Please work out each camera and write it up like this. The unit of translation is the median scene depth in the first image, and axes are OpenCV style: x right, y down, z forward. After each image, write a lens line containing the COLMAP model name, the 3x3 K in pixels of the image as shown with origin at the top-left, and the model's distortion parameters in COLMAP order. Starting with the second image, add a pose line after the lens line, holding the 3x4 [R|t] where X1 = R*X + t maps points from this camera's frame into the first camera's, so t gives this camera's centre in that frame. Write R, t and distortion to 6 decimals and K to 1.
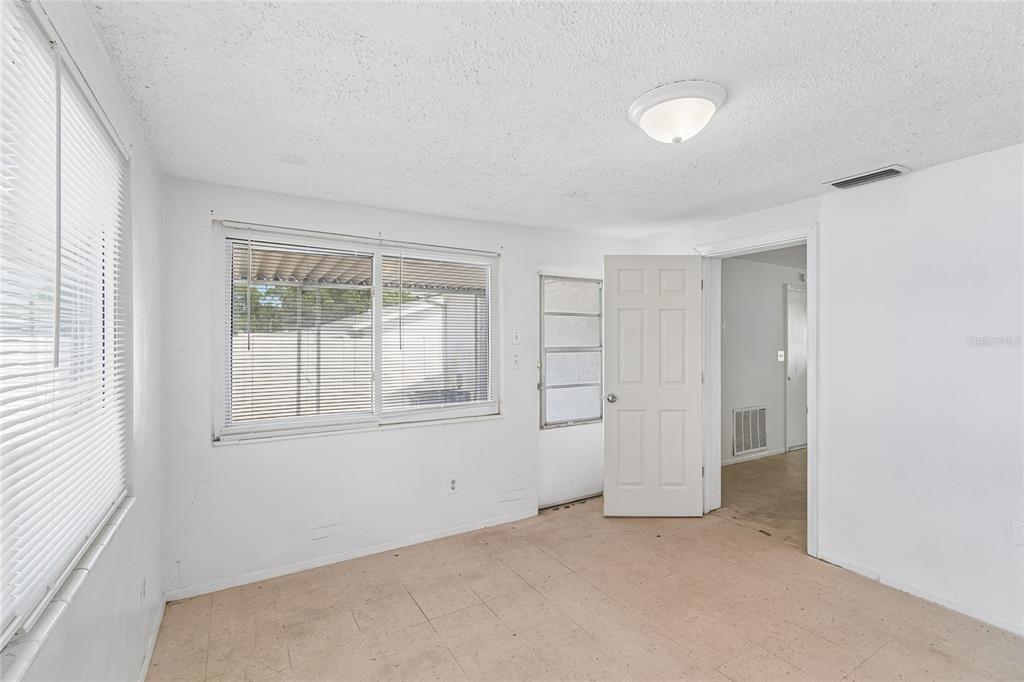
lens RADIAL K [[451.6, 0, 507.3], [0, 451.6, 338.3], [0, 0, 1]] dist [0.002554, 0.000281]
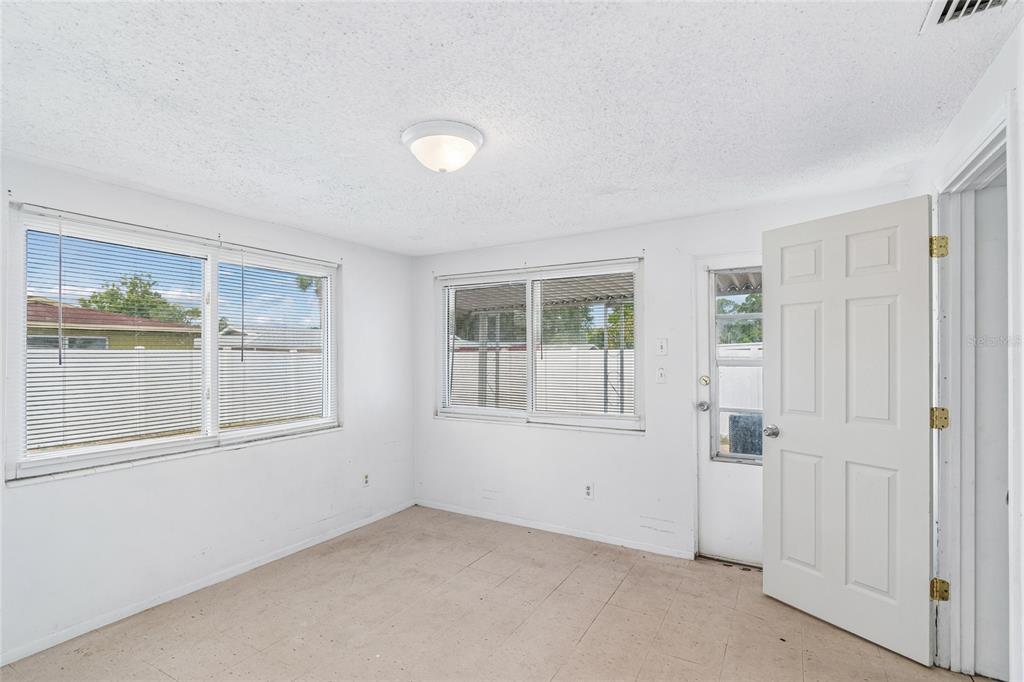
lens RADIAL K [[497.7, 0, 499.7], [0, 497.7, 349.5], [0, 0, 1]] dist [-0.002237, -0.000499]
pose [[0.480250, -0.009536, -0.877080, 0.805223], [0.006691, 0.999952, -0.007208, 0.007638], [0.877106, -0.002407, 0.480290, 0.281821]]
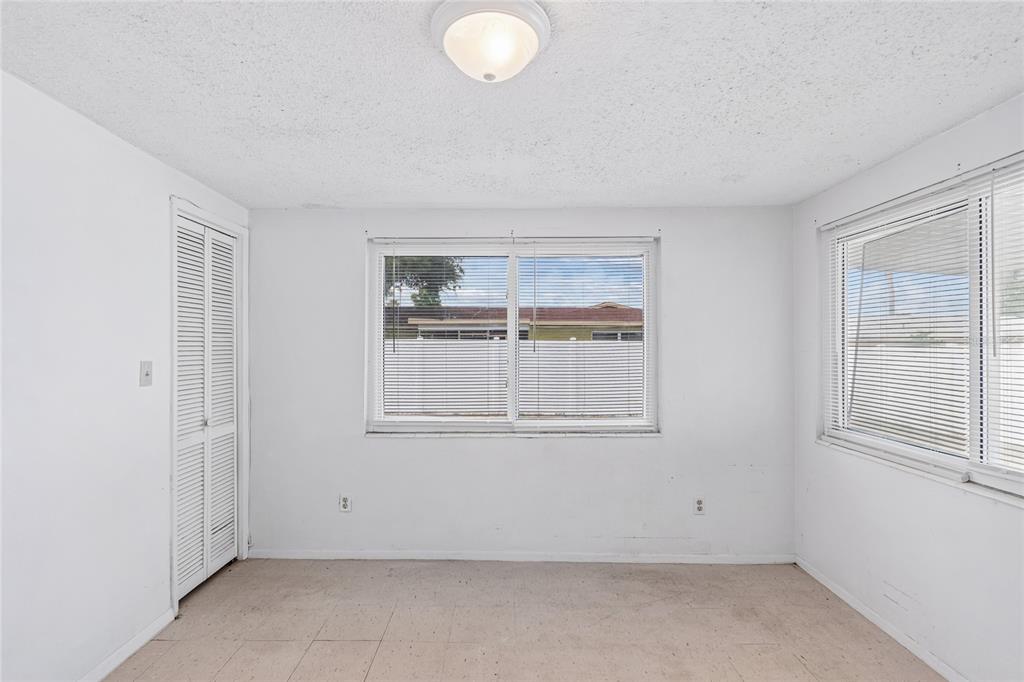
lens RADIAL K [[494.2, 0, 500.9], [0, 494.2, 341.5], [0, 0, 1]] dist [-0.001694, -0.000605]
pose [[-0.520703, -0.006103, -0.853716, 0.573379], [0.003872, 0.999947, -0.009509, 0.008687], [0.853729, -0.008257, -0.520652, 0.770465]]
